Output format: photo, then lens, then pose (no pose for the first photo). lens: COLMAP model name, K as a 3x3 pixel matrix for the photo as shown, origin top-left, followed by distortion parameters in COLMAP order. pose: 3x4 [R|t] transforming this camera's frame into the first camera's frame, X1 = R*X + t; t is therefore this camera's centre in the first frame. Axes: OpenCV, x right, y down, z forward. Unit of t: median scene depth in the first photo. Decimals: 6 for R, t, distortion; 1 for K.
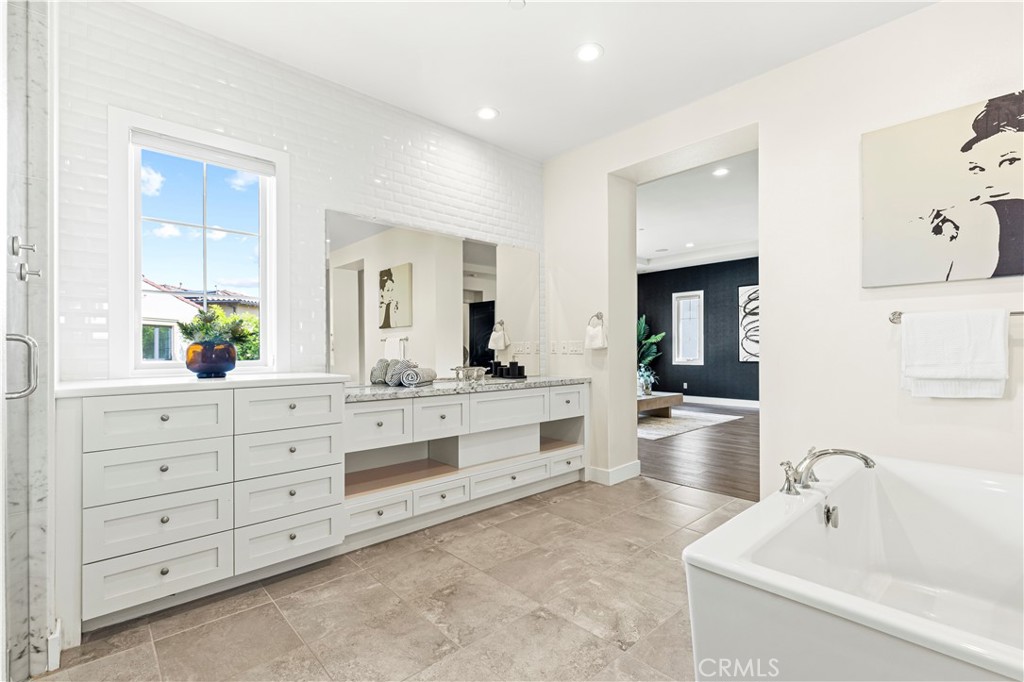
lens RADIAL K [[460.2, 0, 510.4], [0, 460.2, 346.6], [0, 0, 1]] dist [0.003122, 0.000131]
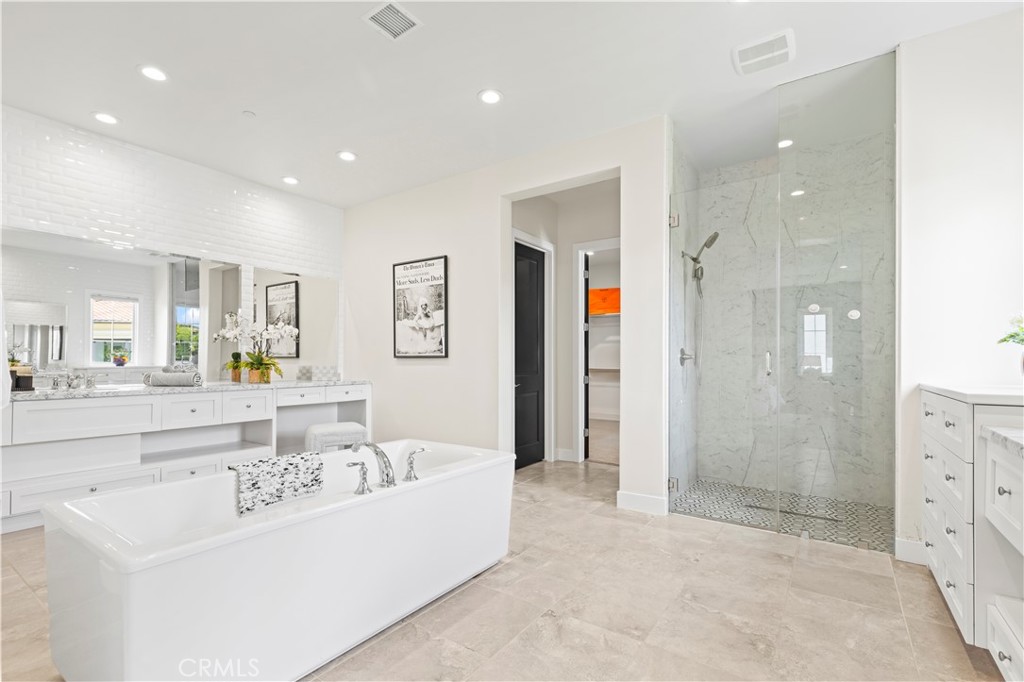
lens RADIAL K [[477.8, 0, 512.9], [0, 477.8, 361.9], [0, 0, 1]] dist [0.000019, -0.000142]
pose [[-0.974357, -0.000900, -0.225007, 0.310133], [0.000521, 0.999980, -0.006256, 0.016888], [0.225008, -0.006212, -0.974337, 1.099420]]
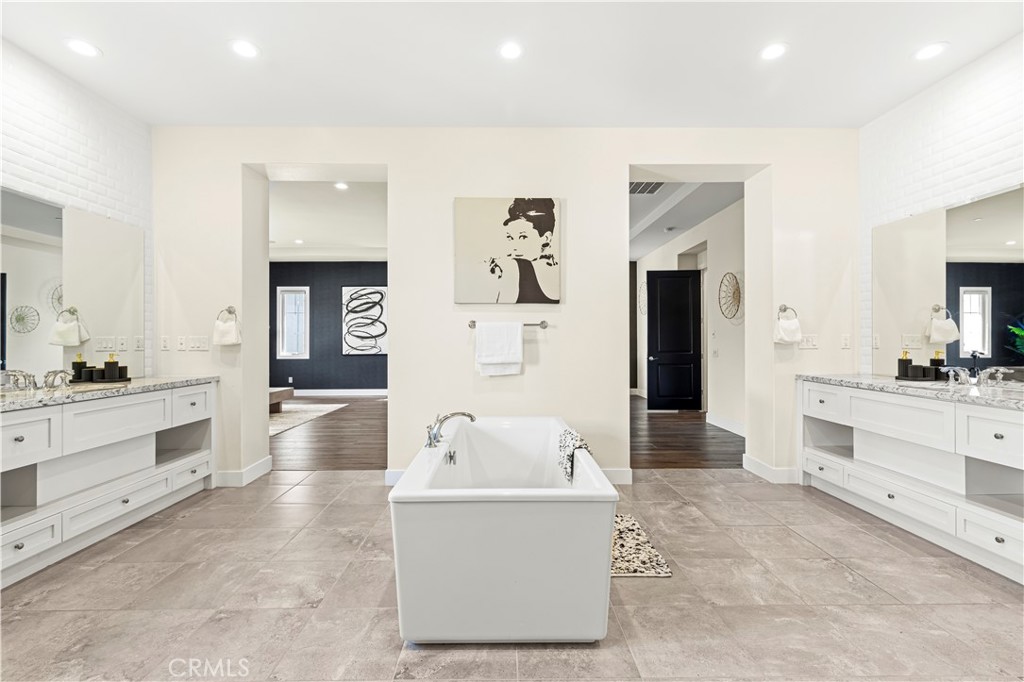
lens RADIAL K [[462.1, 0, 505.7], [0, 462.1, 336.5], [0, 0, 1]] dist [0.006002, -0.000205]
pose [[0.671210, 0.008643, 0.741217, -0.153982], [-0.003873, 0.999959, -0.008154, -0.008140], [-0.741257, 0.002602, 0.671216, -0.071337]]
